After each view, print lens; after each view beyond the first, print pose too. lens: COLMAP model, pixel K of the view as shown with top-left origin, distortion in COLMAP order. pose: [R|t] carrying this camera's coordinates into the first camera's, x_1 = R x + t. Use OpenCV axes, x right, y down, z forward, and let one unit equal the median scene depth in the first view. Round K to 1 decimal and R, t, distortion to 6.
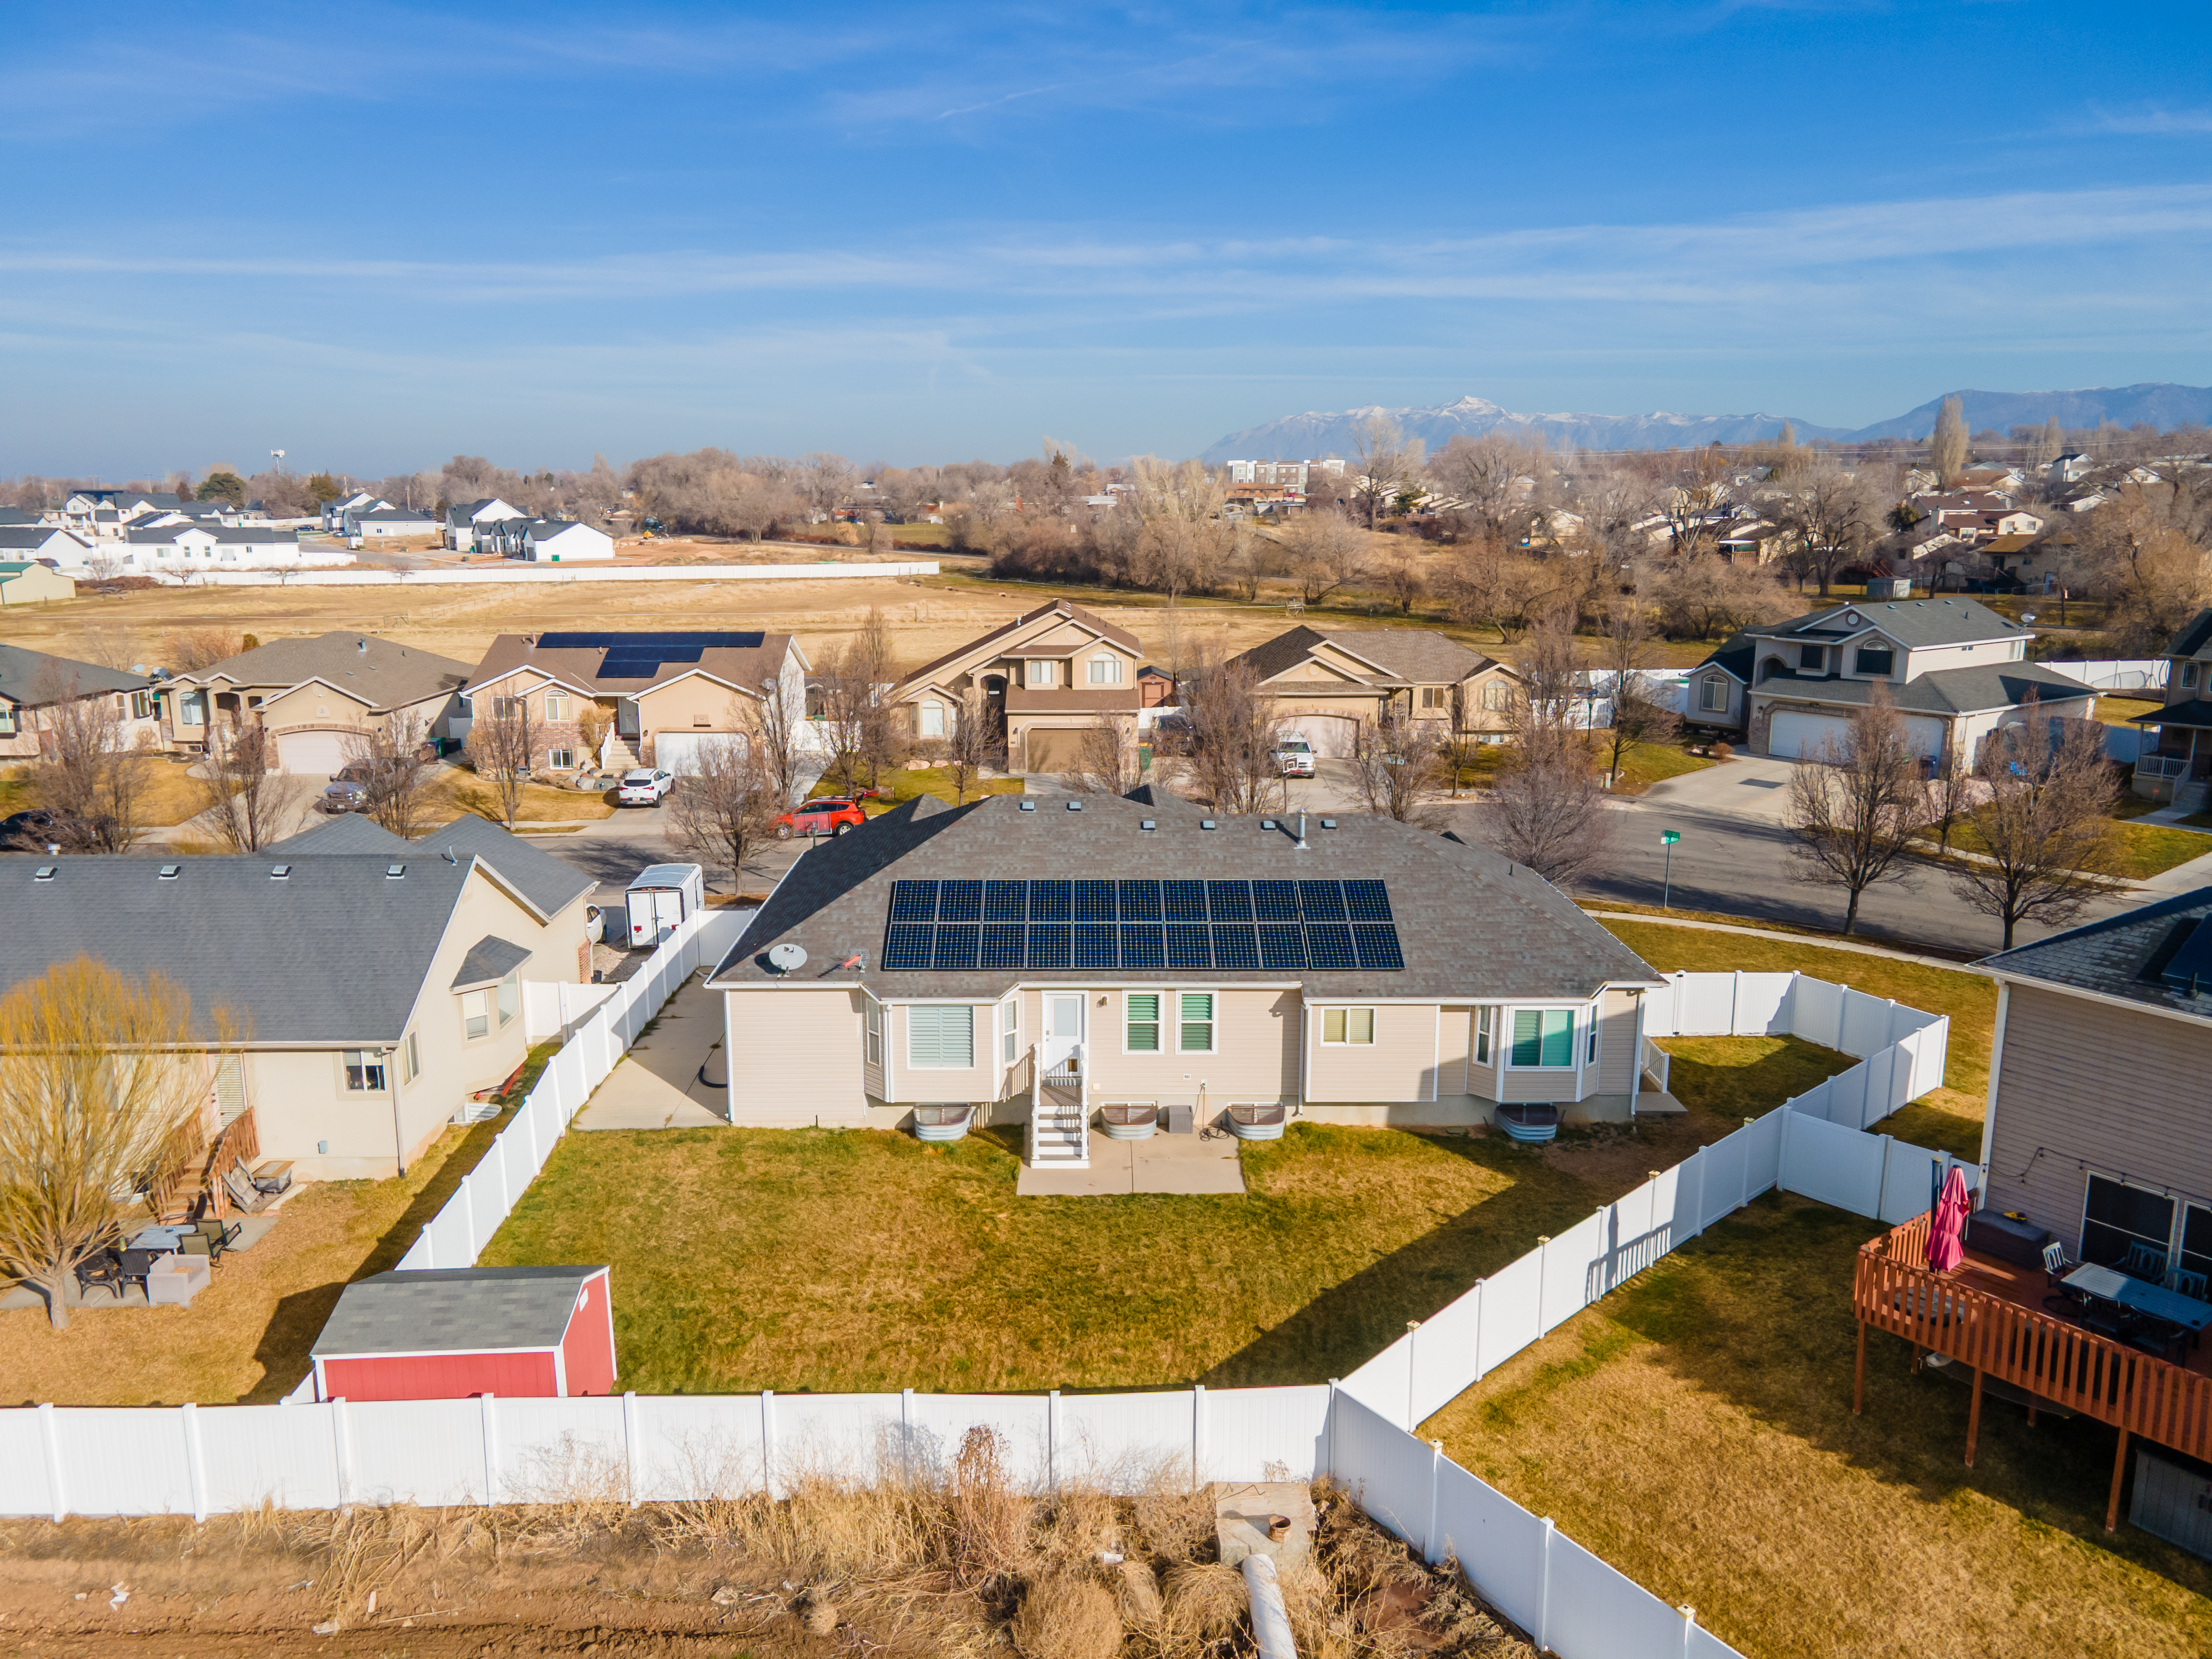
lens RADIAL K [[1628.0, 0, 1073.2], [0, 1628.0, 818.6], [0, 0, 1]] dist [0.034922, 0.015887]
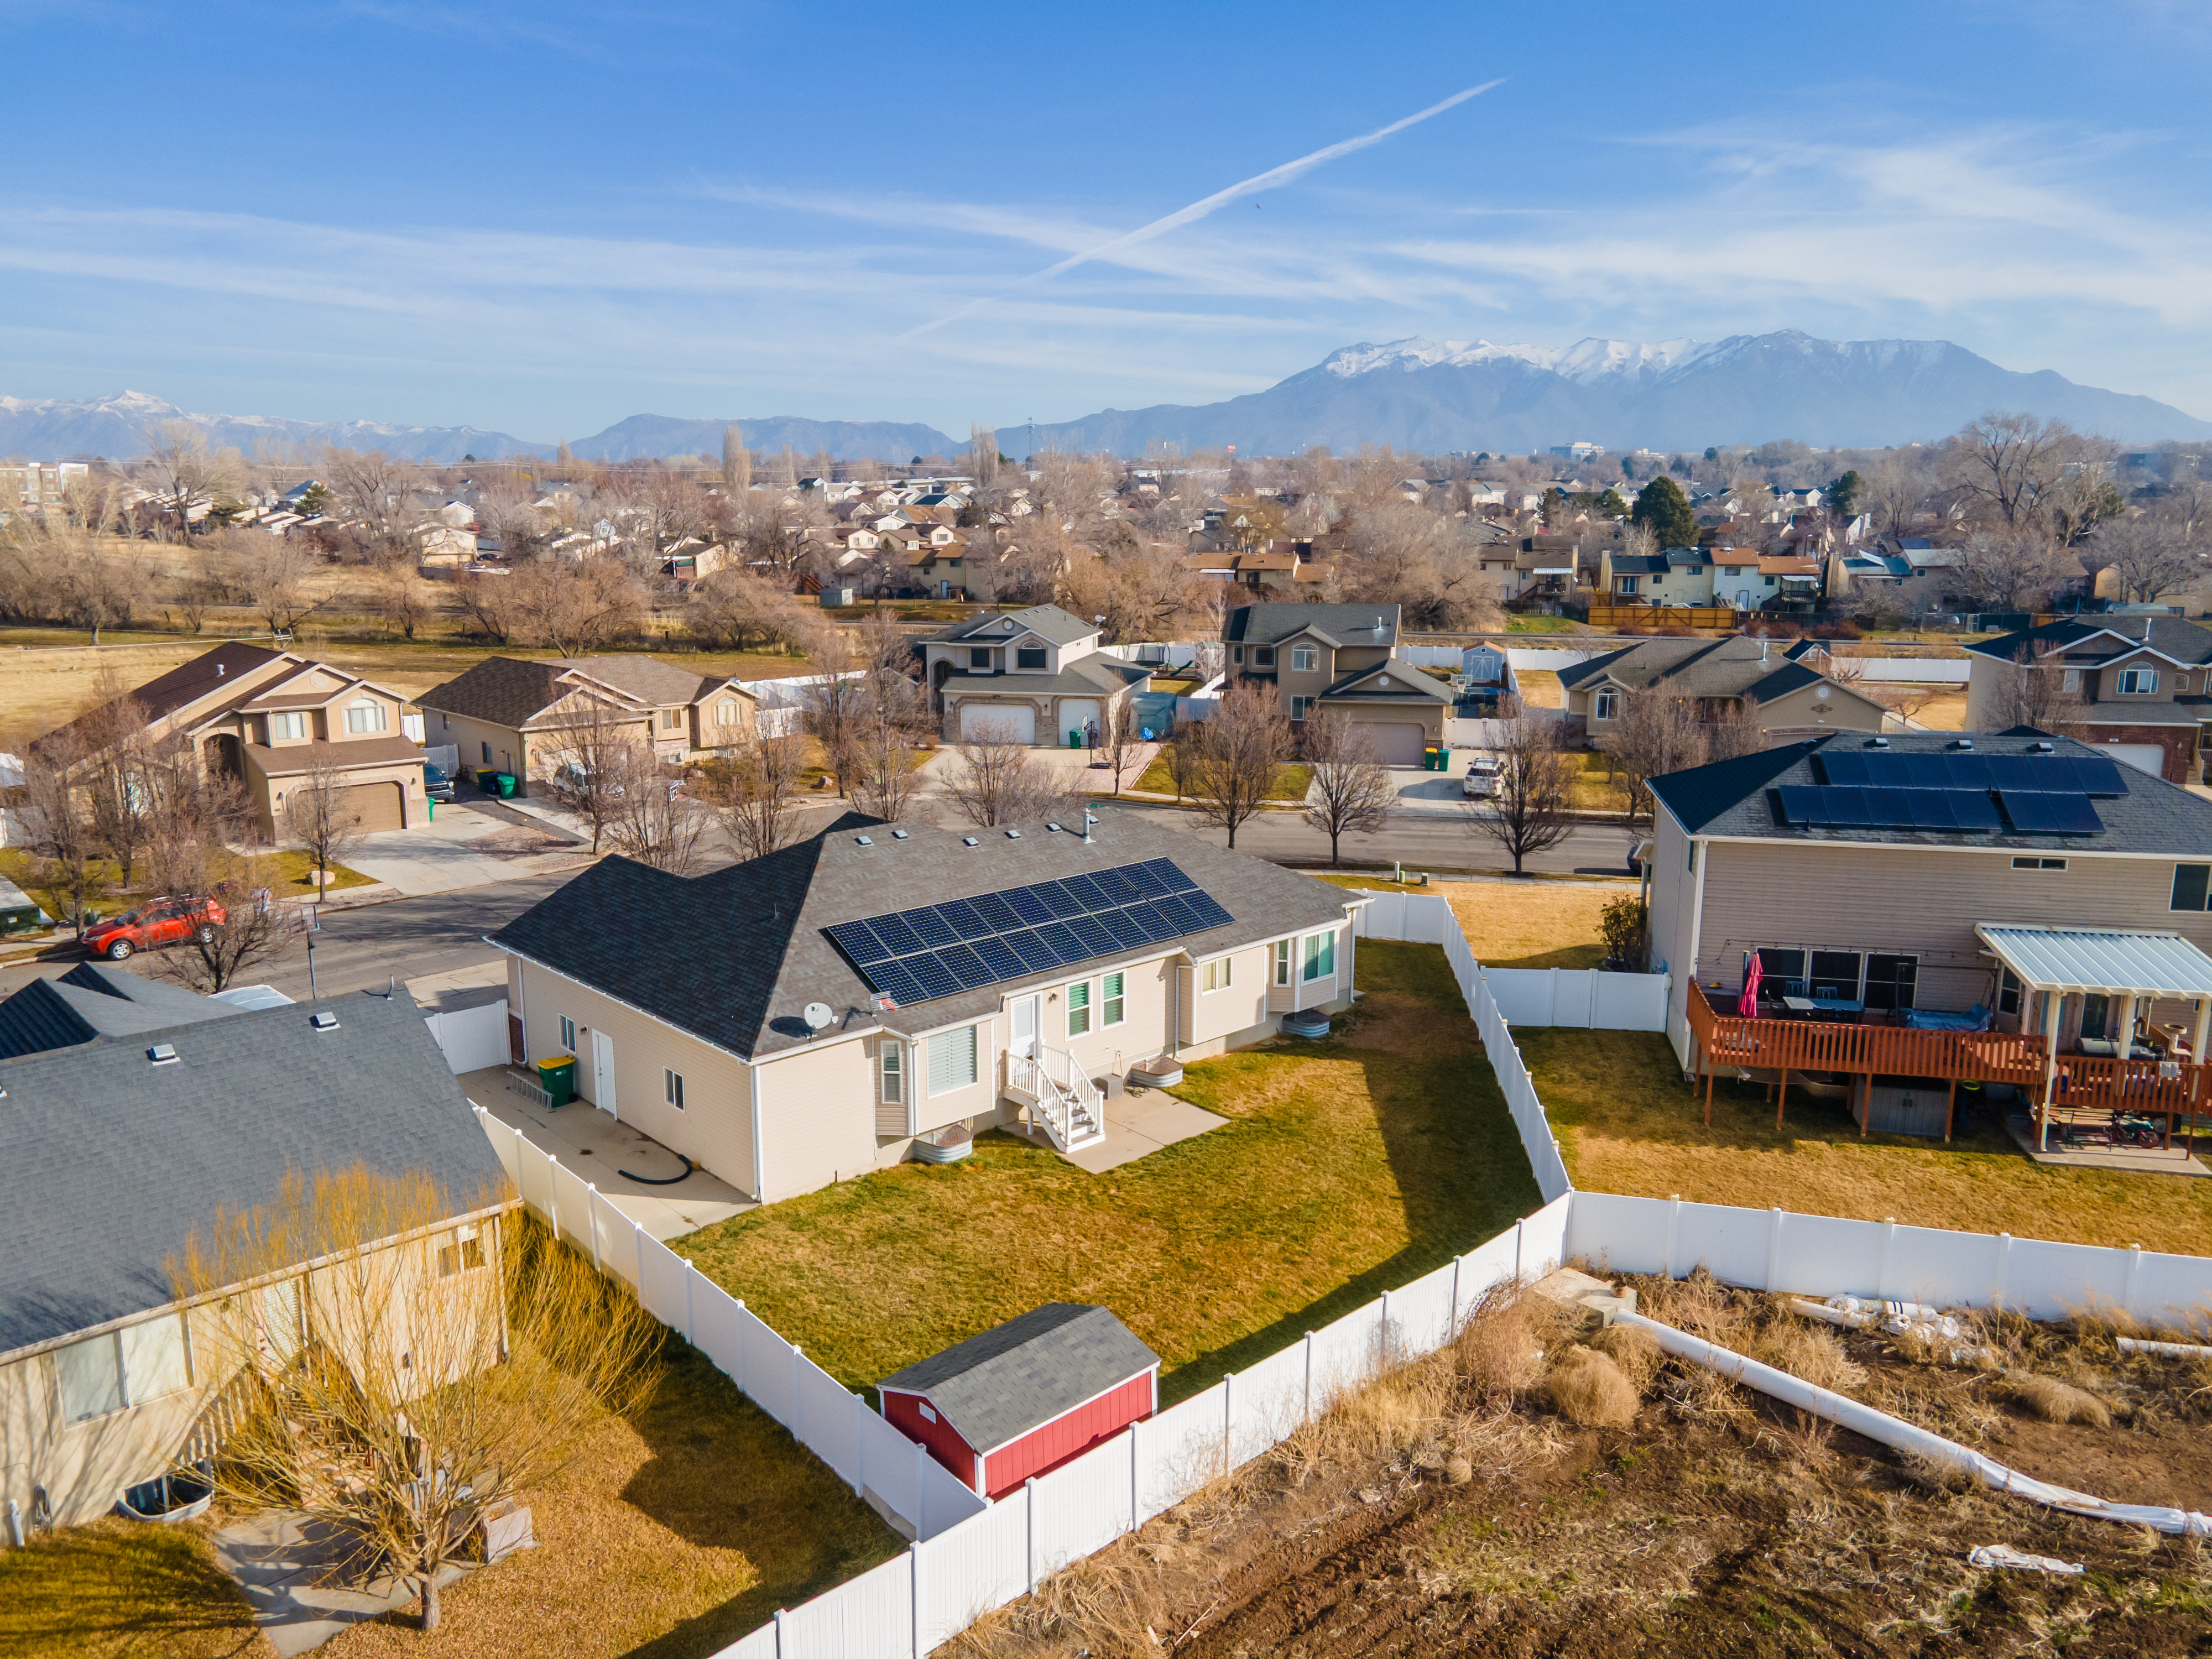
lens RADIAL K [[1628.0, 0, 1086.5], [0, 1628.0, 834.5], [0, 0, 1]] dist [0.034922, 0.015887]
pose [[0.734306, -0.133544, 0.665553, -0.302557], [0.131835, 0.989845, 0.053159, -0.023528], [-0.665893, 0.048708, 0.744455, 0.067438]]
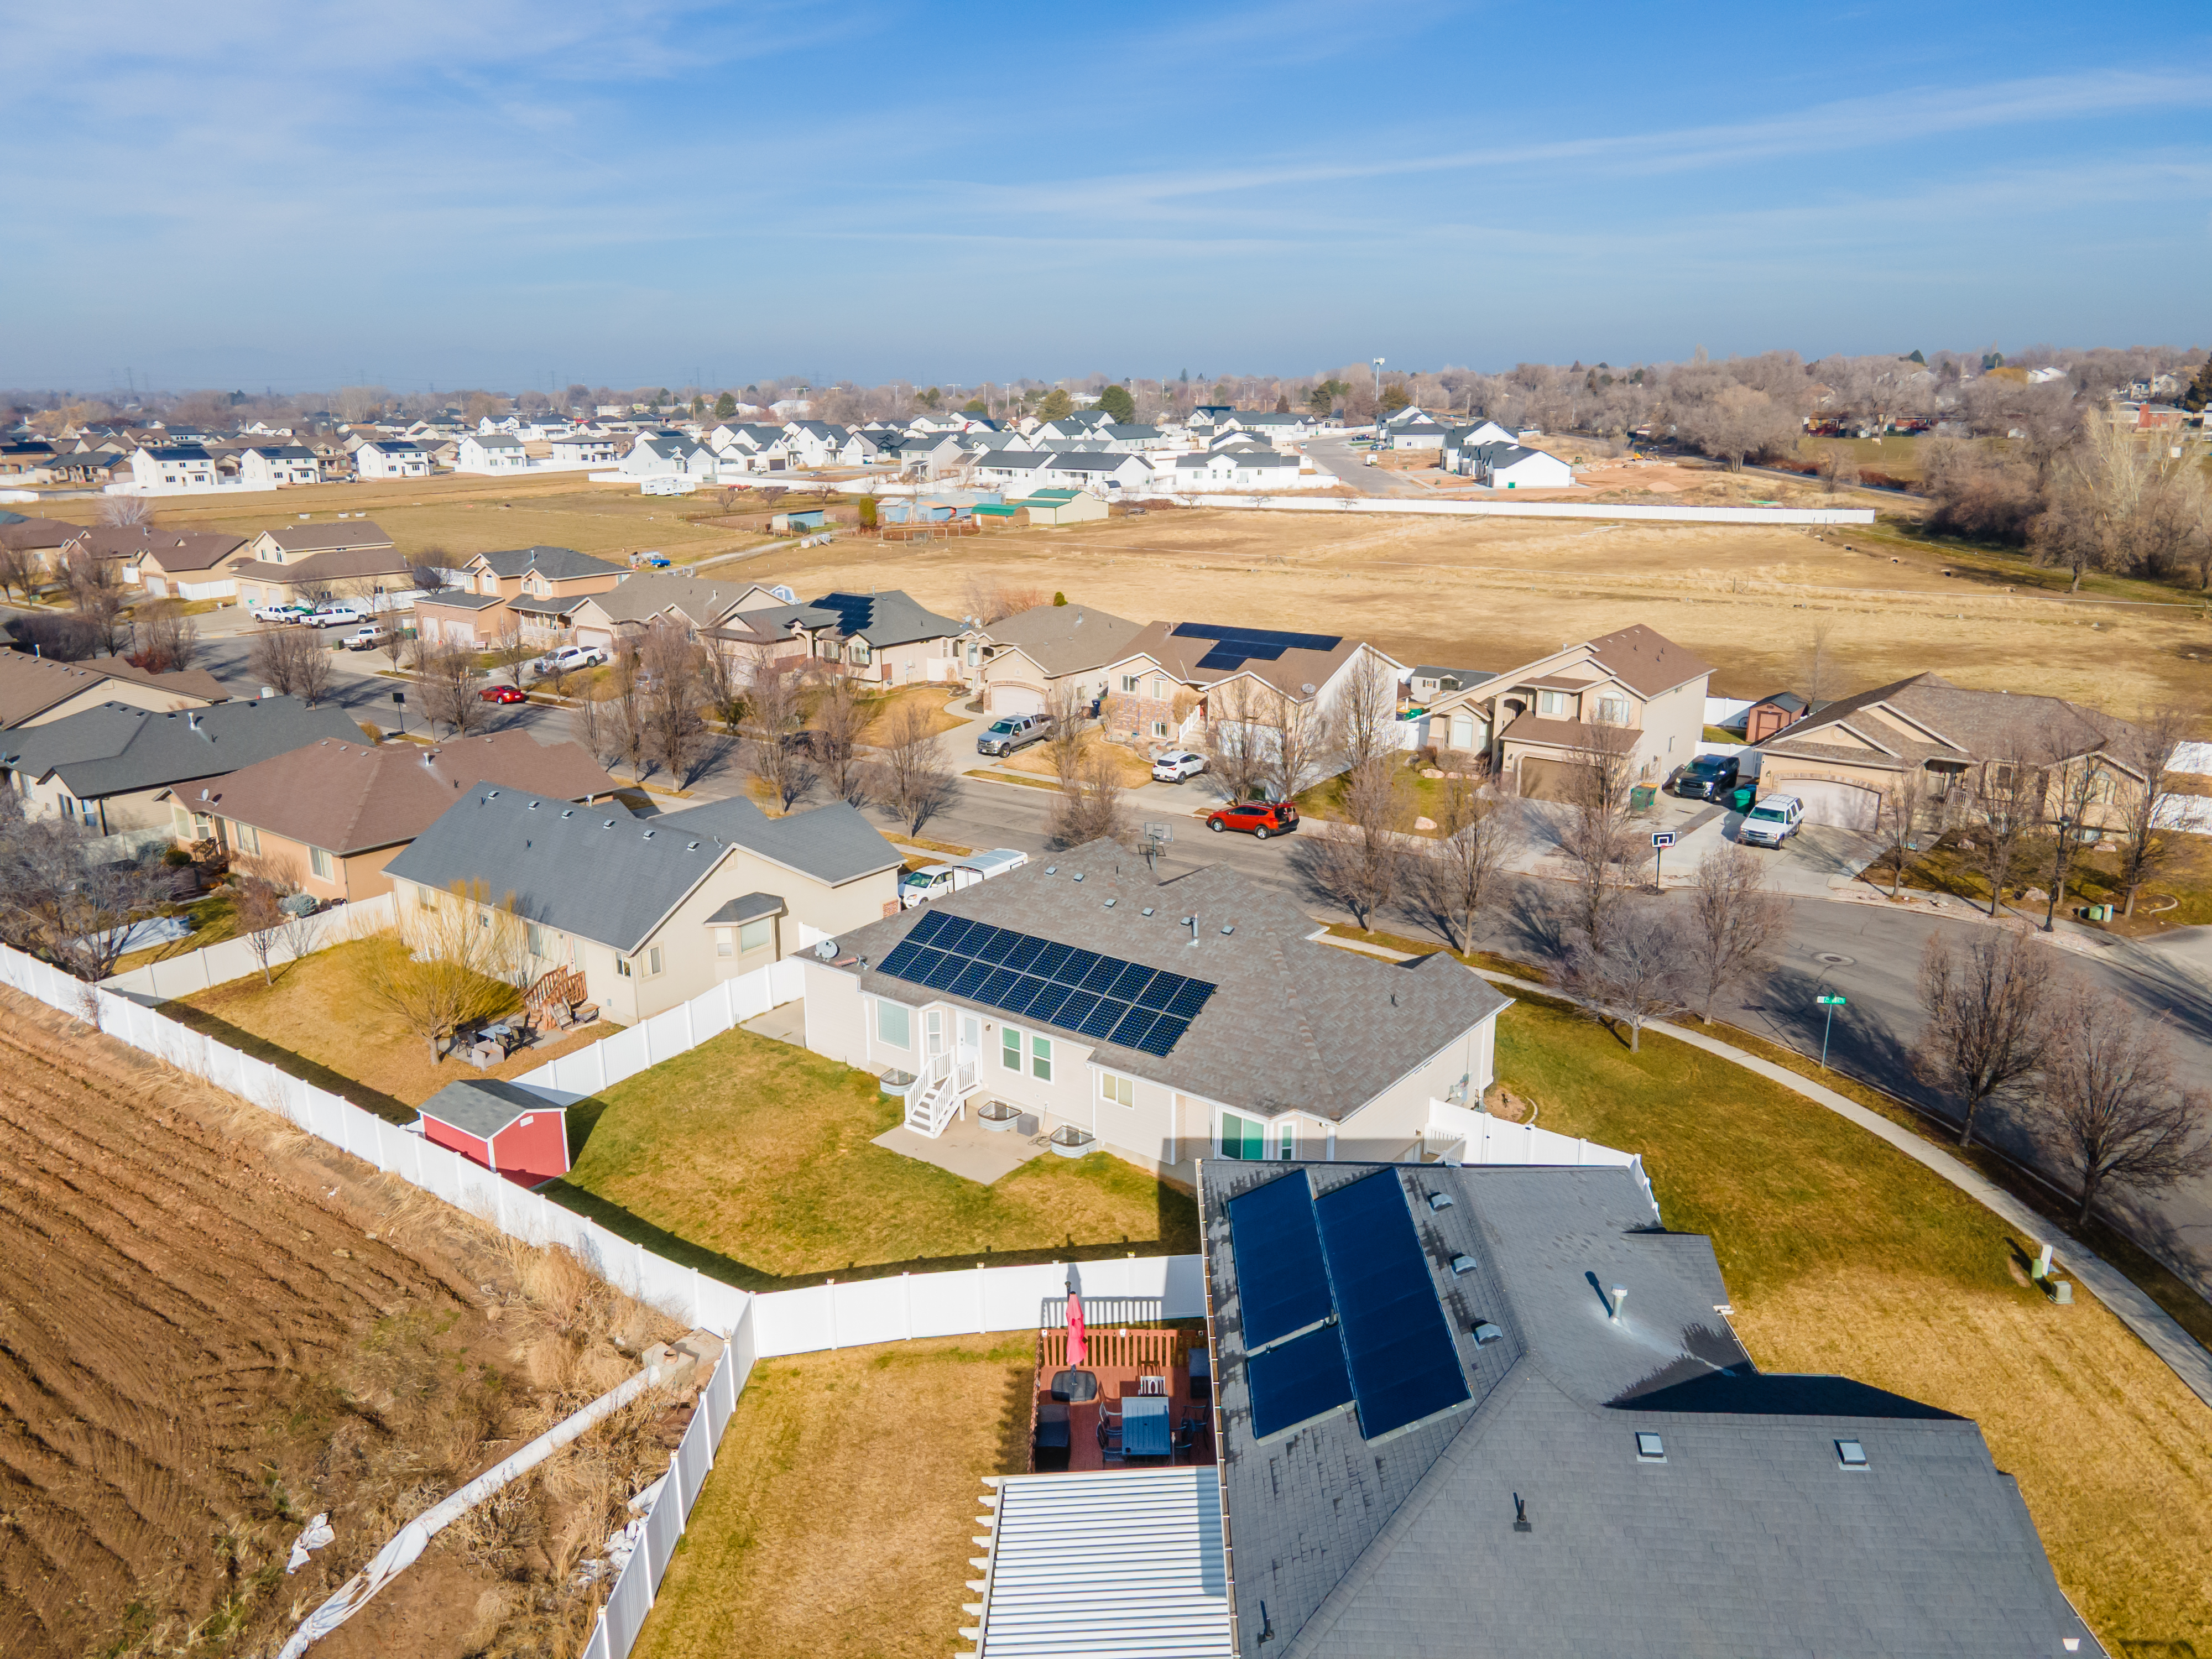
lens RADIAL K [[1628.0, 0, 1051.5], [0, 1628.0, 801.2], [0, 0, 1]] dist [0.034922, 0.015887]
pose [[0.777848, 0.152006, -0.609792, 0.385229], [-0.113744, 0.988335, 0.101275, -0.098740], [0.618073, -0.009416, 0.786064, -0.024289]]
